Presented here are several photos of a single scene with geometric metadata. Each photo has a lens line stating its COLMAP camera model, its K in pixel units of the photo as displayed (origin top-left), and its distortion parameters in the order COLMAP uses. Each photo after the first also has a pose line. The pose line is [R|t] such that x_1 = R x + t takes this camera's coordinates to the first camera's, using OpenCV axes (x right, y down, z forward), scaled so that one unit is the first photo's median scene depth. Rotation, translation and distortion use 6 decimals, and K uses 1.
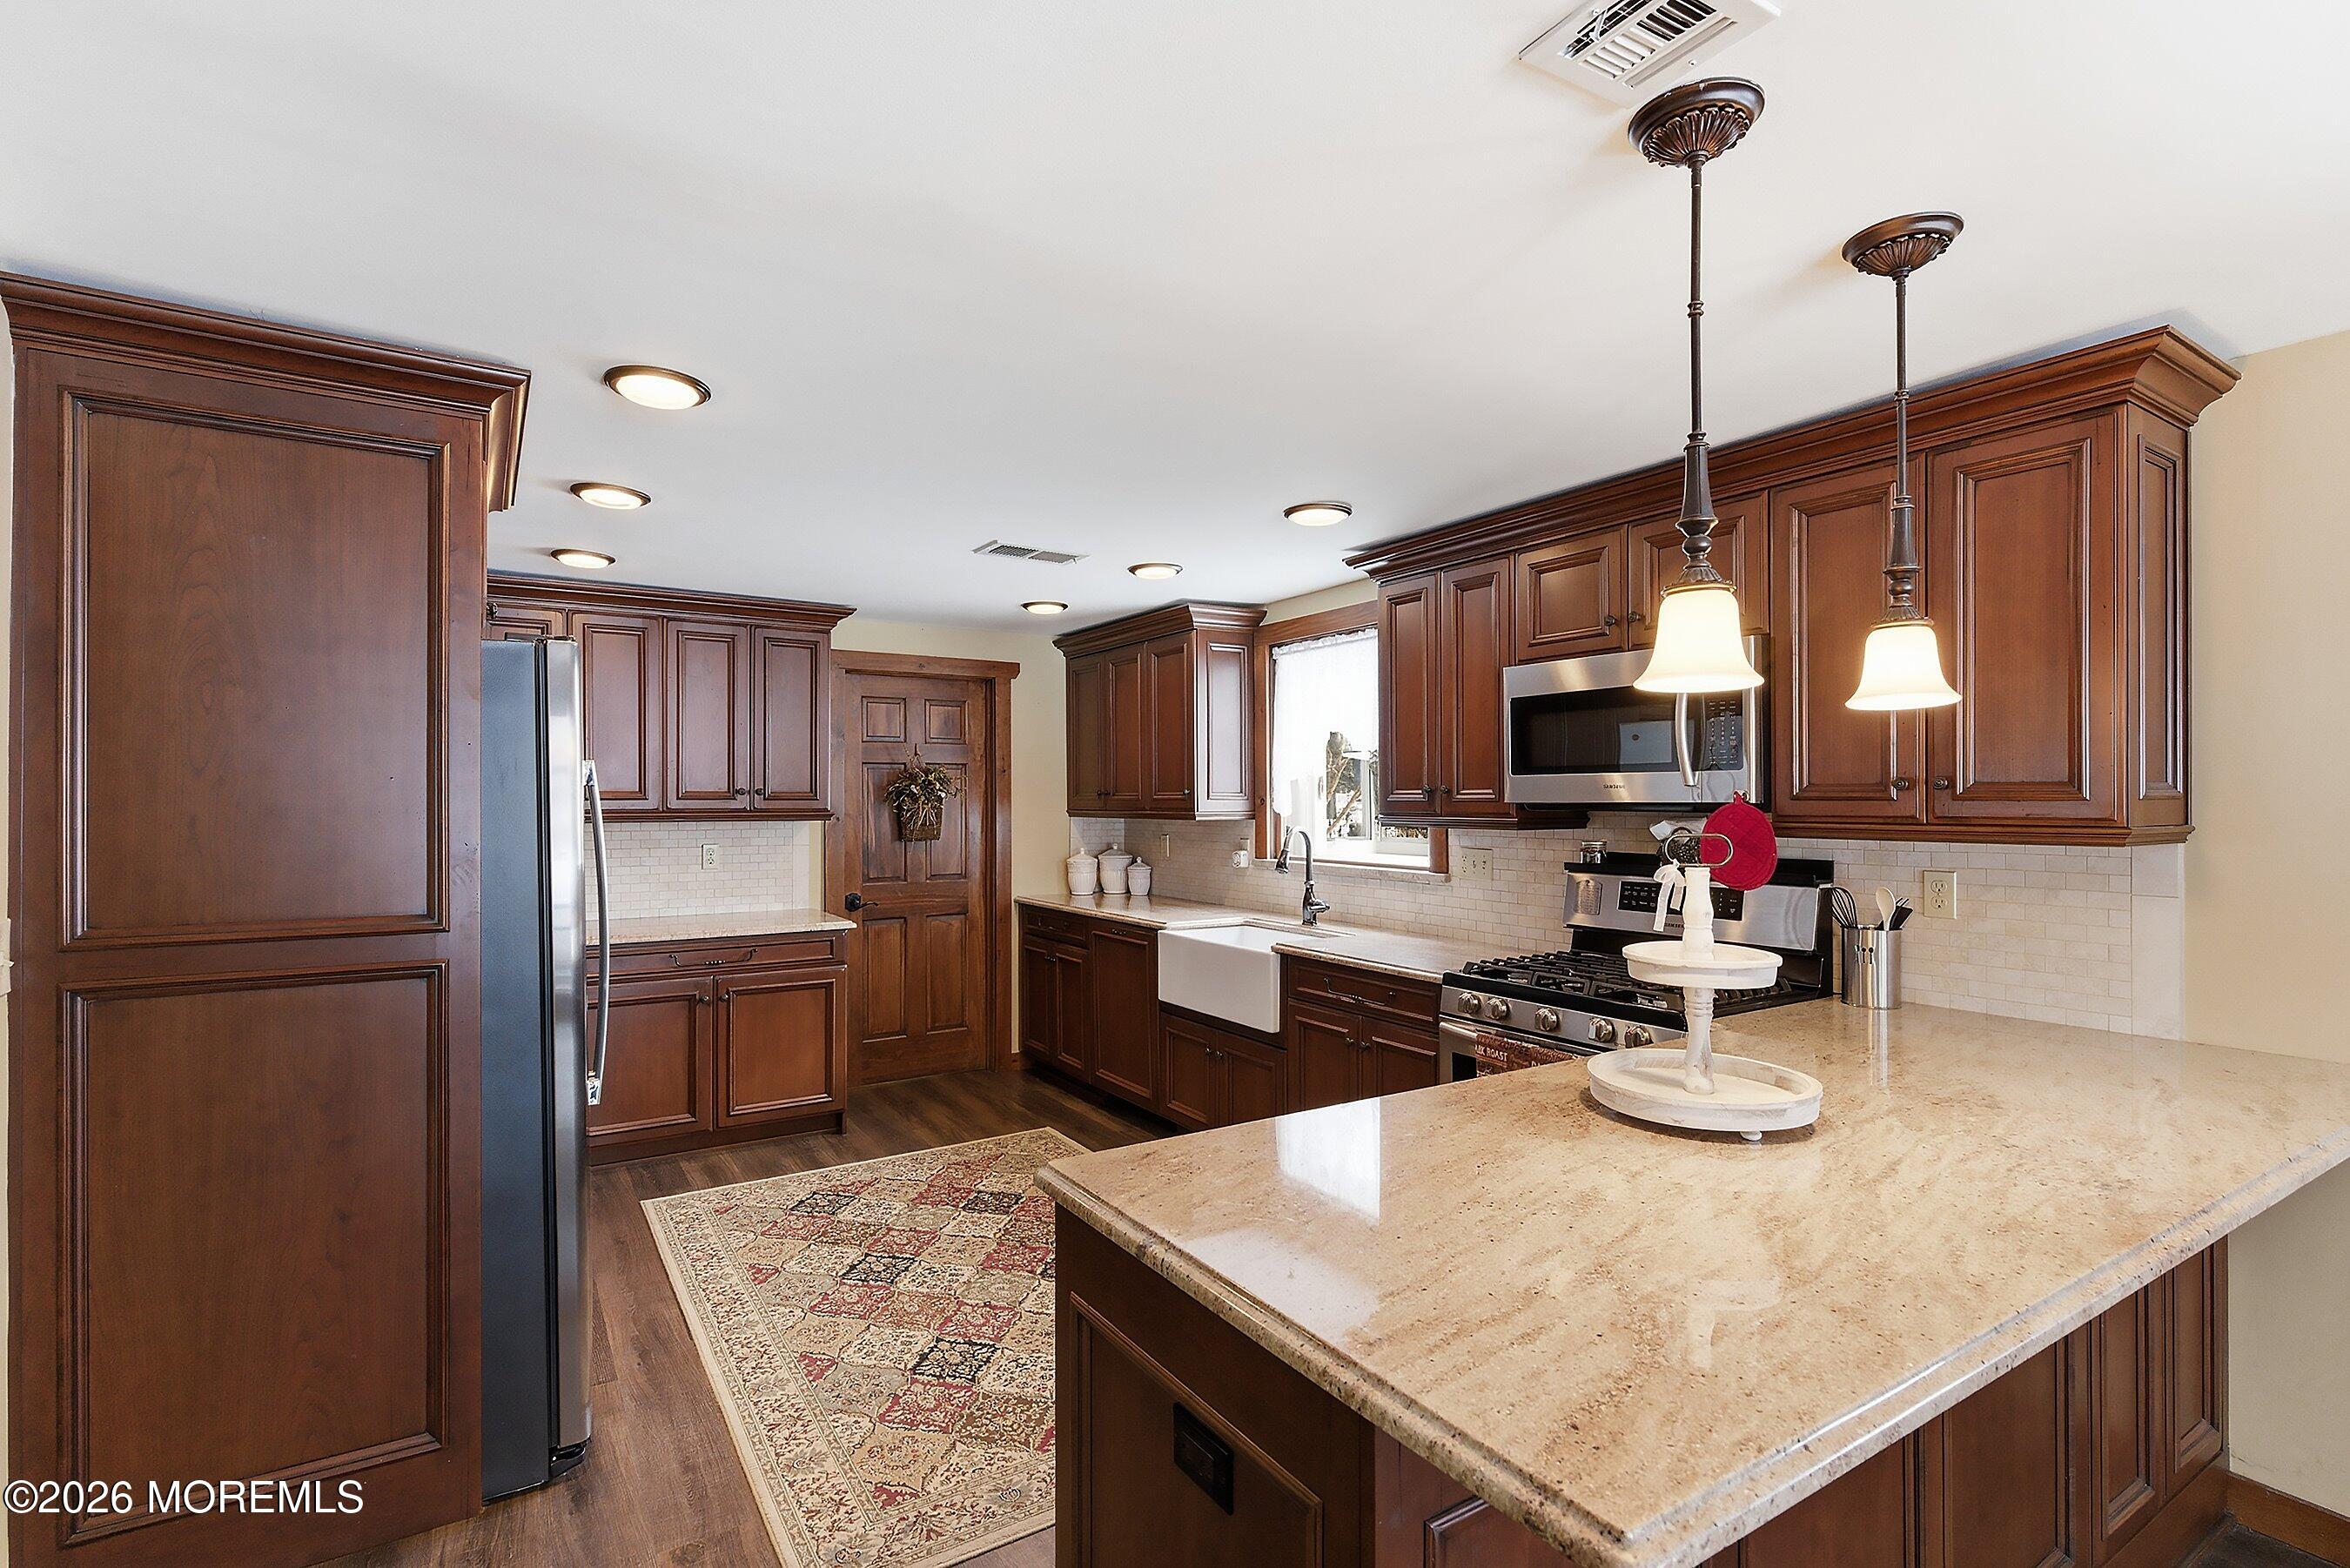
lens RADIAL K [[1080.8, 0, 1172.3], [0, 1080.8, 794.3], [0, 0, 1]] dist [0.003924, -0.002818]
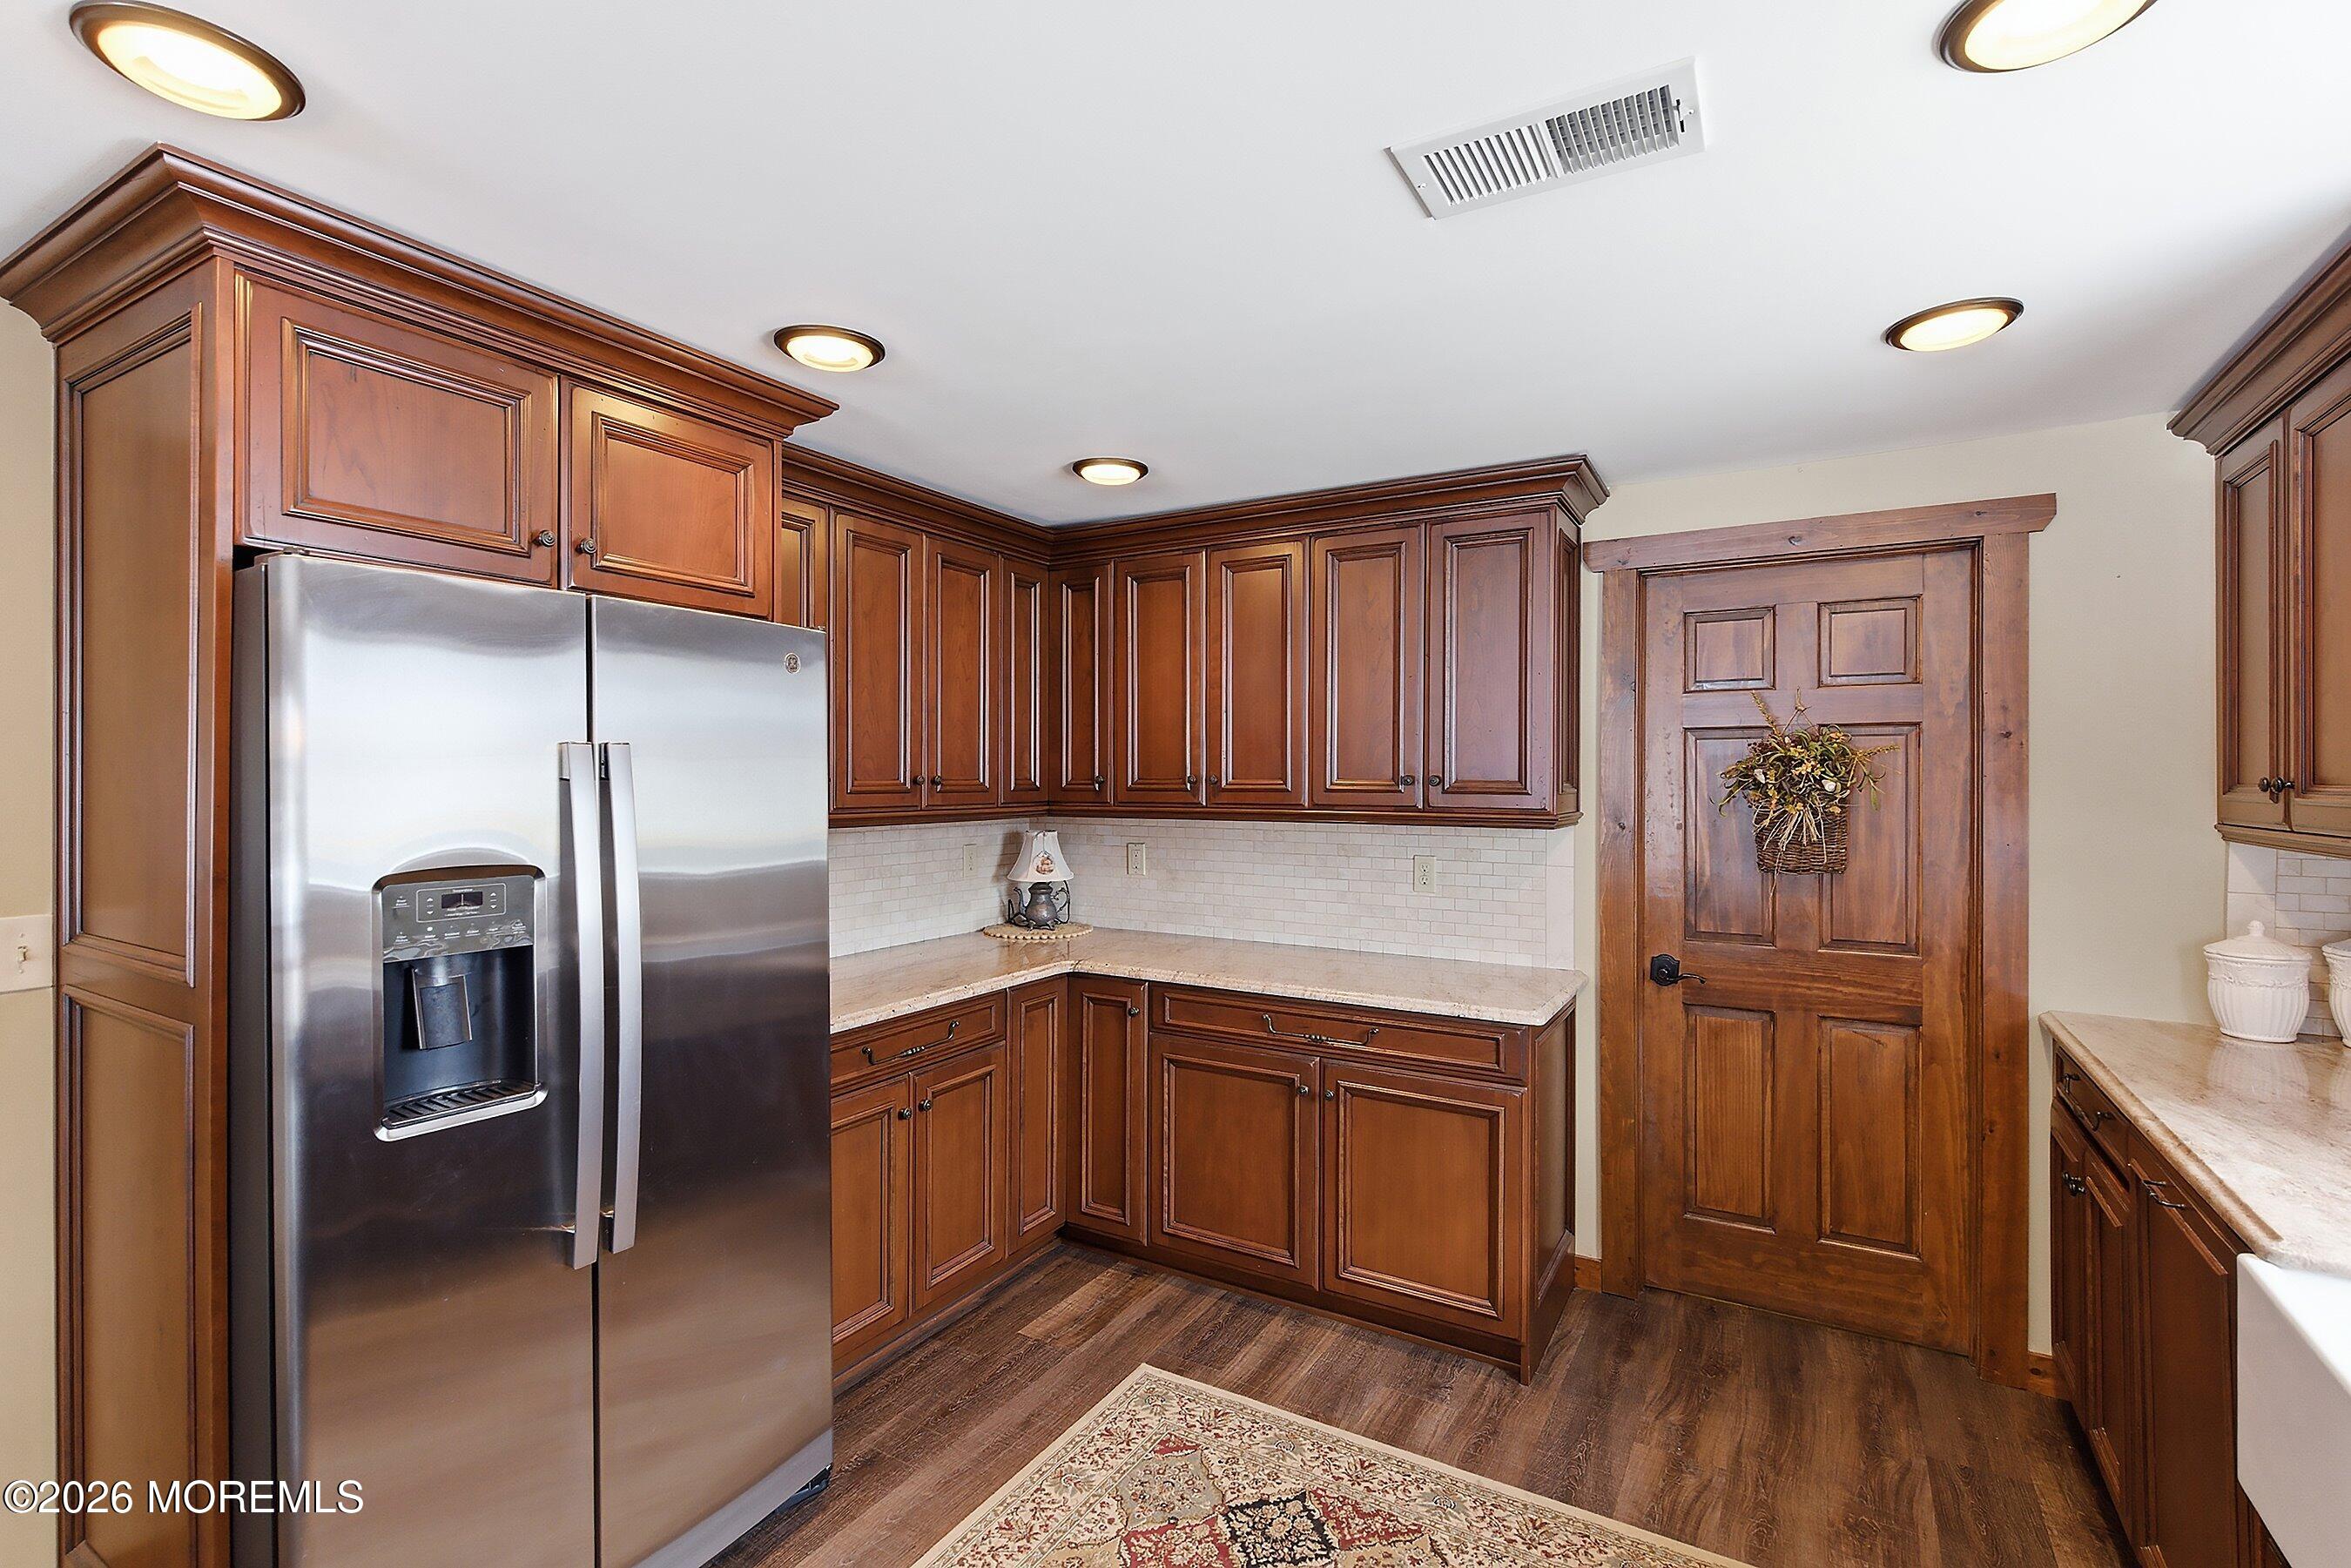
lens RADIAL K [[1081.3, 0, 1154.5], [0, 1081.3, 777.3], [0, 0, 1]] dist [0.003924, -0.002818]
pose [[0.446582, 0.005062, -0.894728, 0.121969], [0.000804, 0.999981, 0.006059, -0.008664], [0.894742, -0.003425, 0.446570, 0.597024]]
